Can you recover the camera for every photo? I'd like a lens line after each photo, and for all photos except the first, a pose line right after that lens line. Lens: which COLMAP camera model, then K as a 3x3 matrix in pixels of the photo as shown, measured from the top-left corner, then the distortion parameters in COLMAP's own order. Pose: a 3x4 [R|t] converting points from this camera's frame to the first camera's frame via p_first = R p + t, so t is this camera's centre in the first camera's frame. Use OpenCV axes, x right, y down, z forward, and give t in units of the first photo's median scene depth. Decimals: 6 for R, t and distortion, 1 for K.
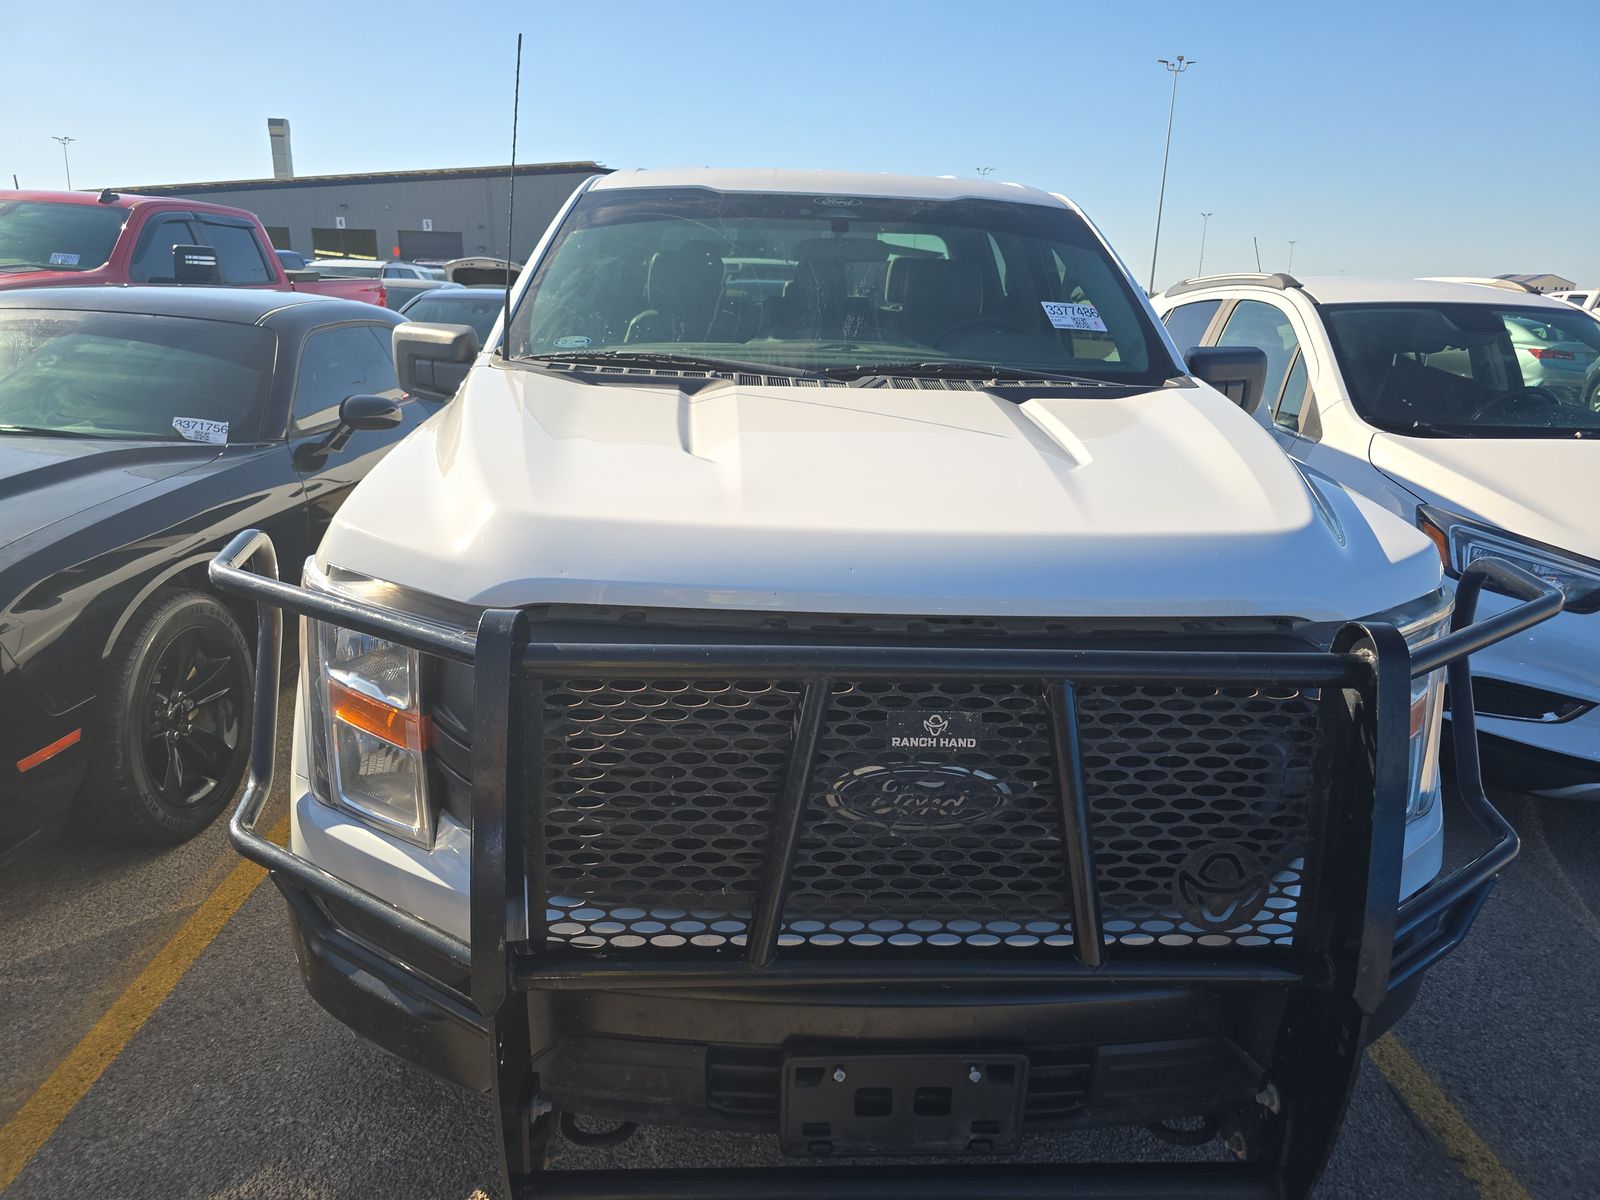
lens RADIAL K [[1090.6, 0, 804.2], [0, 1090.6, 593.1], [0, 0, 1]] dist [0.042675, -0.040742]
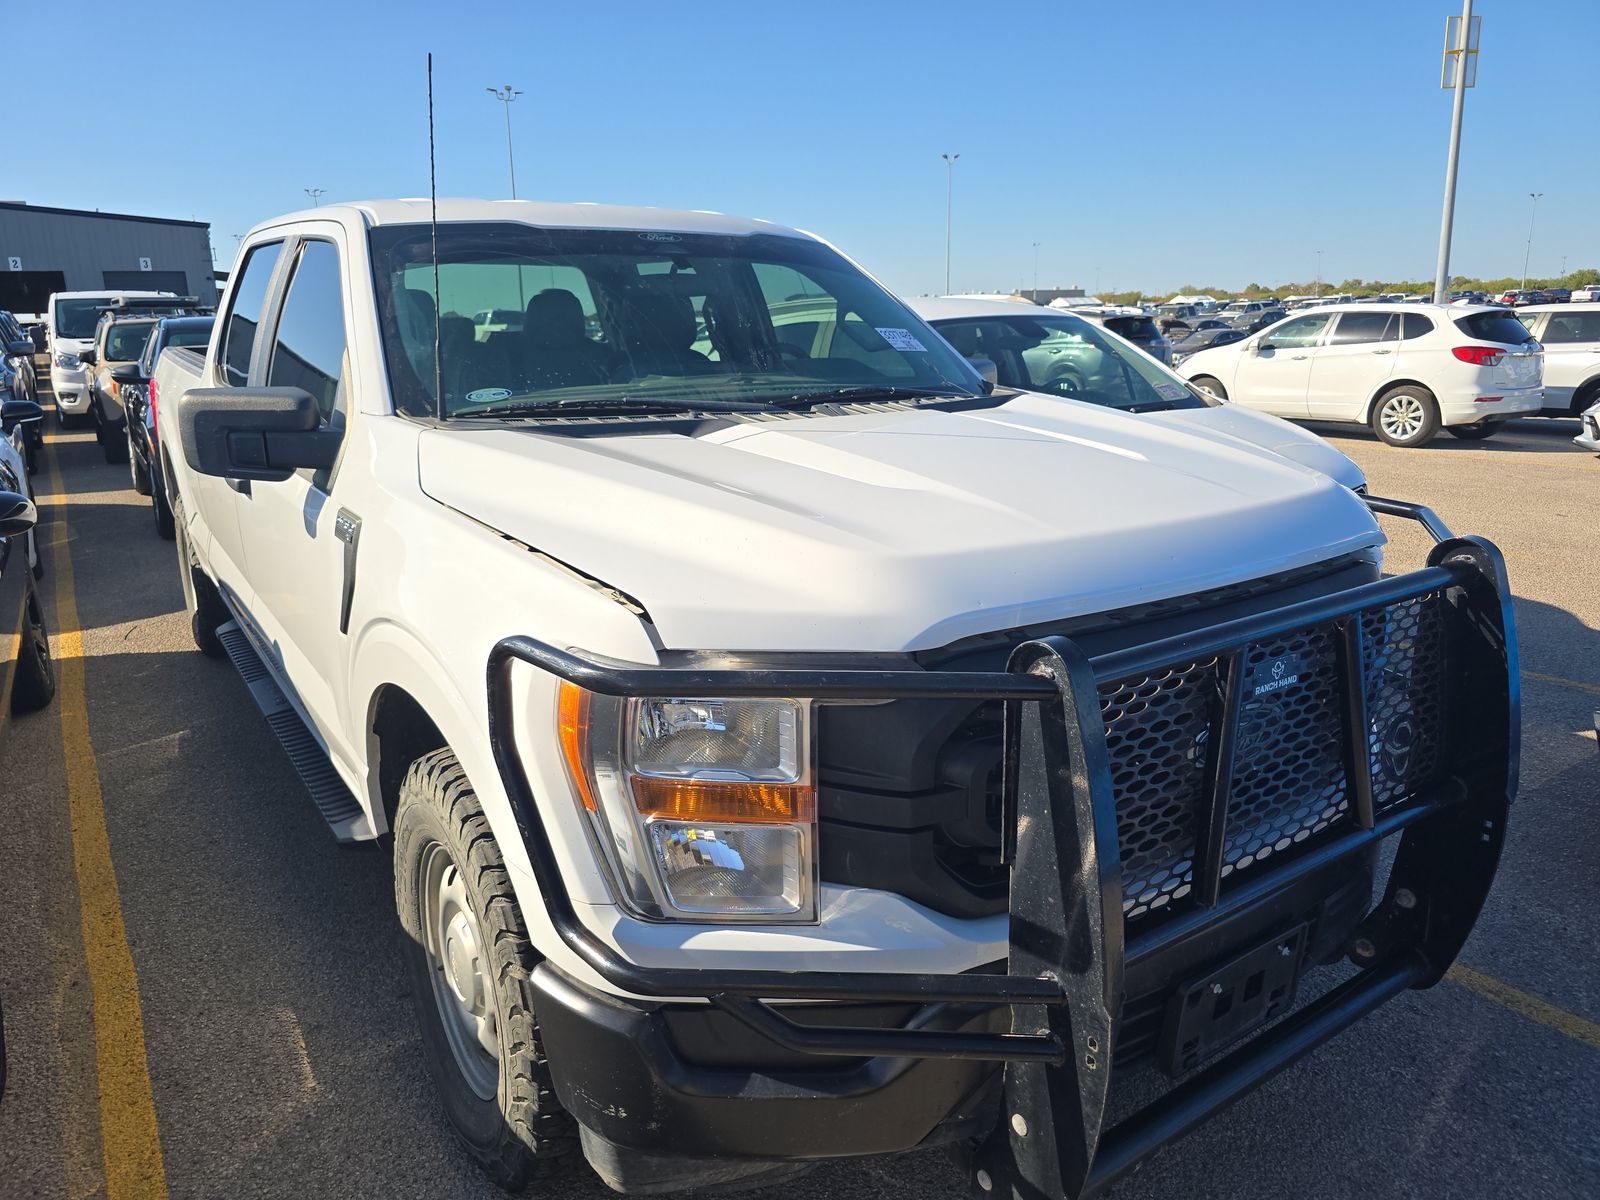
lens RADIAL K [[1090.6, 0, 805.5], [0, 1090.6, 605.3], [0, 0, 1]] dist [0.042675, -0.040742]
pose [[0.847381, -0.174341, 0.501549, -0.543015], [0.179601, 0.982996, 0.038254, -0.053803], [-0.499690, 0.057663, 0.864283, 0.115174]]
